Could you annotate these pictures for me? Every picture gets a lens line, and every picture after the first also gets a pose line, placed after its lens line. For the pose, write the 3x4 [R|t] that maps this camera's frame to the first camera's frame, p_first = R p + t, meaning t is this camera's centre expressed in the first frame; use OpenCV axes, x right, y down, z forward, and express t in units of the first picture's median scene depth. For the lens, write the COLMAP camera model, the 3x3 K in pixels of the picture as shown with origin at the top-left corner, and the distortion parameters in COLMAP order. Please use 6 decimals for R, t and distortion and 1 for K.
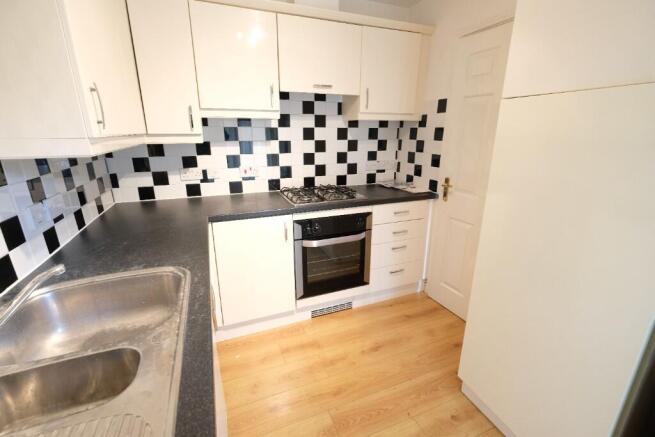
lens RADIAL K [[285.9, 0, 327.2], [0, 285.9, 215.8], [0, 0, 1]] dist [-0.000766, -0.000119]
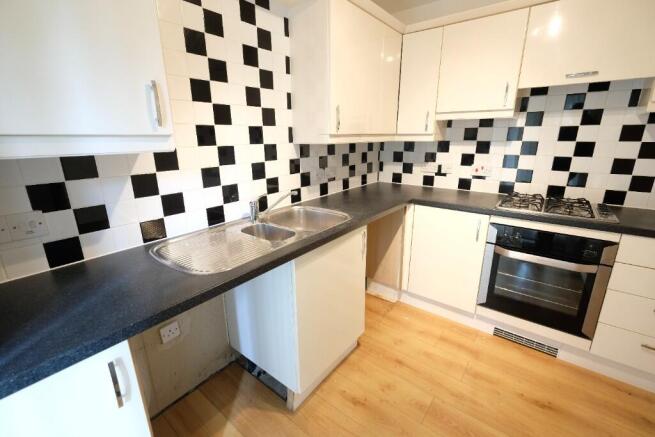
lens RADIAL K [[285.9, 0, 327.2], [0, 285.9, 215.8], [0, 0, 1]] dist [-0.000766, -0.000119]
pose [[0.502688, 0.230055, -0.833294, 0.365878], [-0.240679, 0.963072, 0.120693, 0.010486], [0.830288, 0.139885, 0.539494, 0.013510]]
